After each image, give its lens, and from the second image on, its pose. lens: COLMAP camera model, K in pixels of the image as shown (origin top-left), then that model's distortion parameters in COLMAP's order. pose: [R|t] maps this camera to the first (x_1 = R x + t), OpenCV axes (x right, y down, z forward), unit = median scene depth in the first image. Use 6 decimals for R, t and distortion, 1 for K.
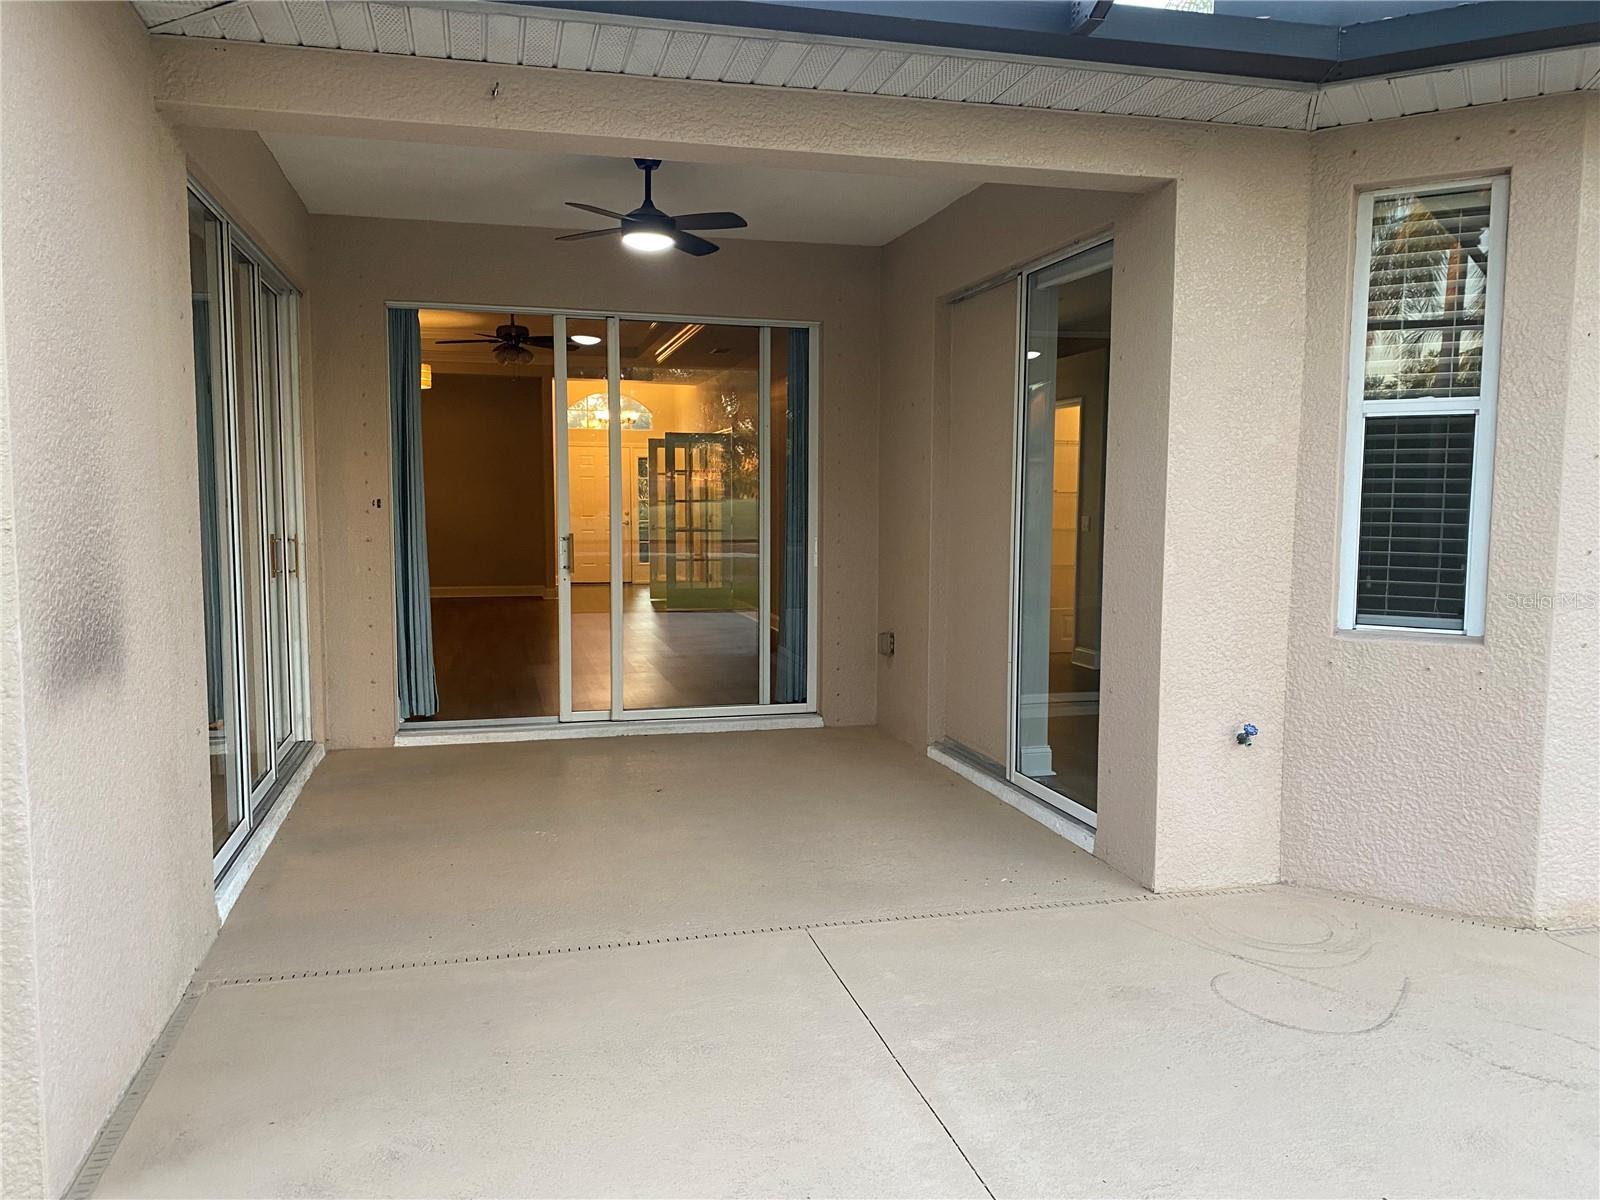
lens RADIAL K [[1212.8, 0, 803.0], [0, 1212.8, 599.5], [0, 0, 1]] dist [0.026883, -0.028793]
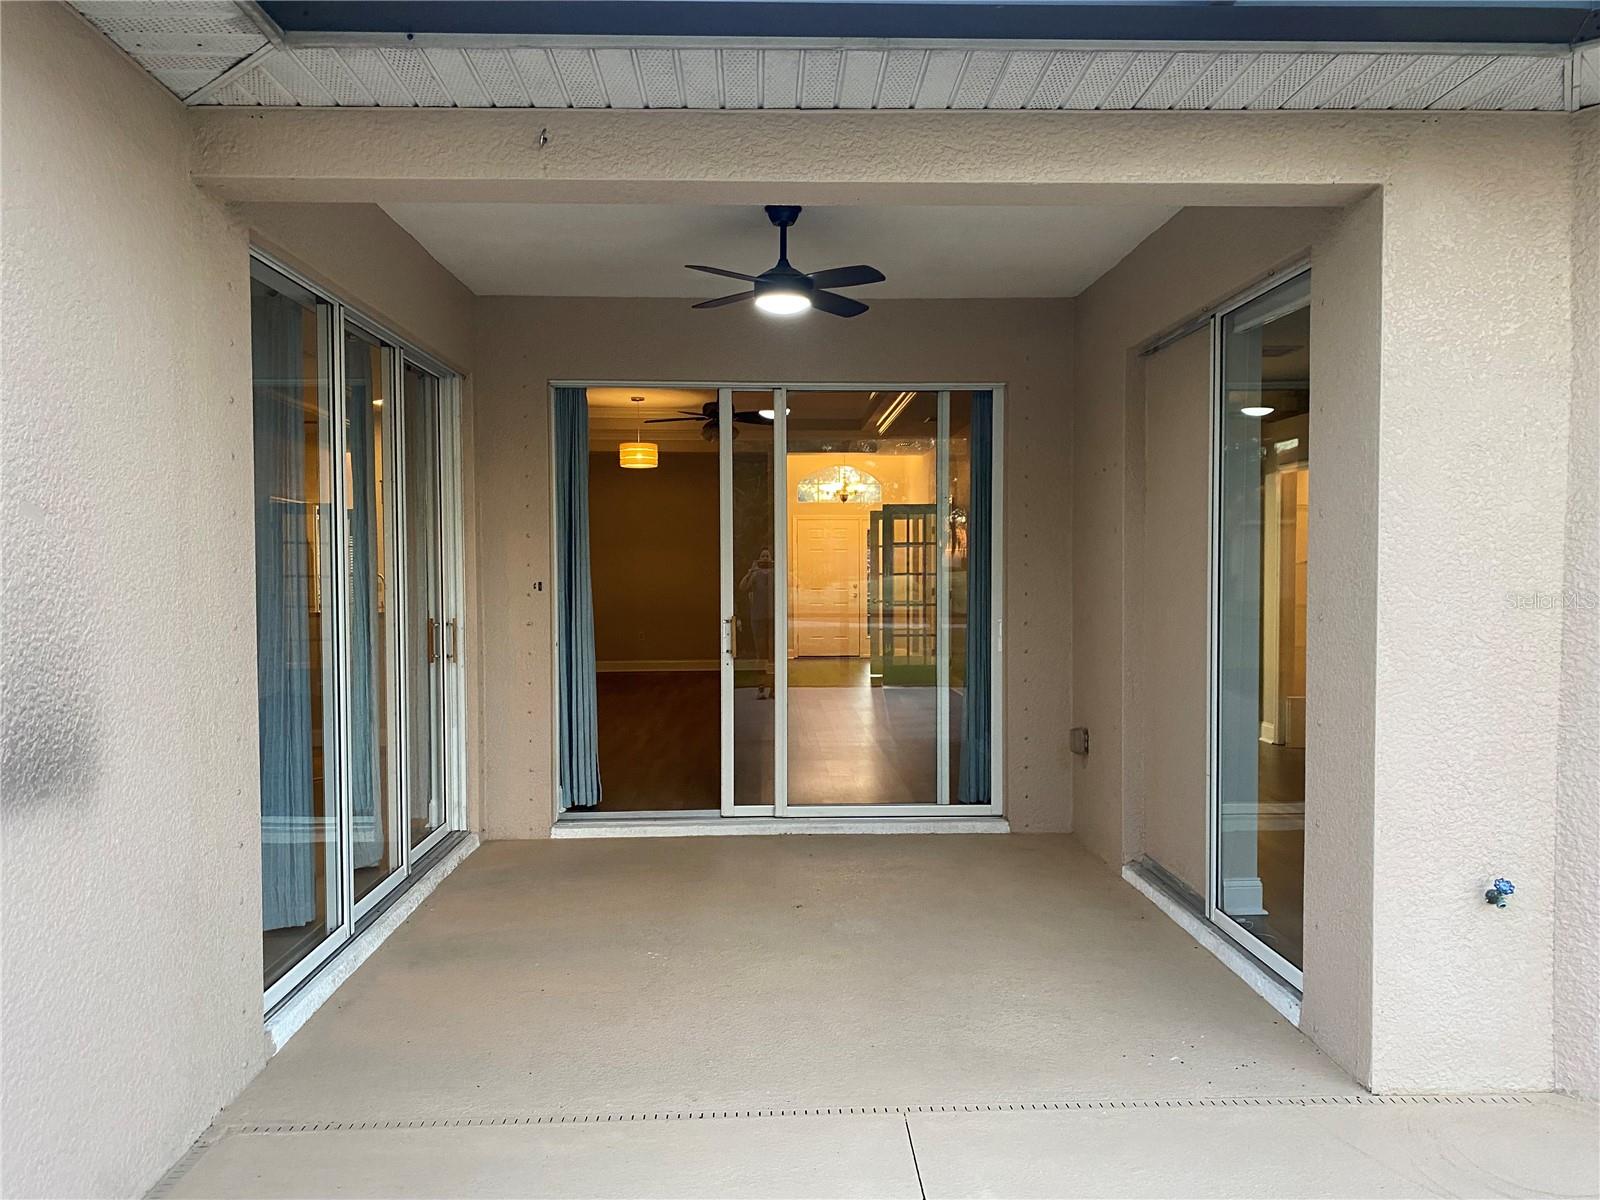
lens RADIAL K [[1212.8, 0, 804.7], [0, 1212.8, 604.0], [0, 0, 1]] dist [0.026883, -0.028793]
pose [[0.977197, -0.001605, -0.212330, 0.101105], [-0.009554, 0.998626, -0.051522, -0.025783], [0.212121, 0.052376, 0.975839, 0.150568]]
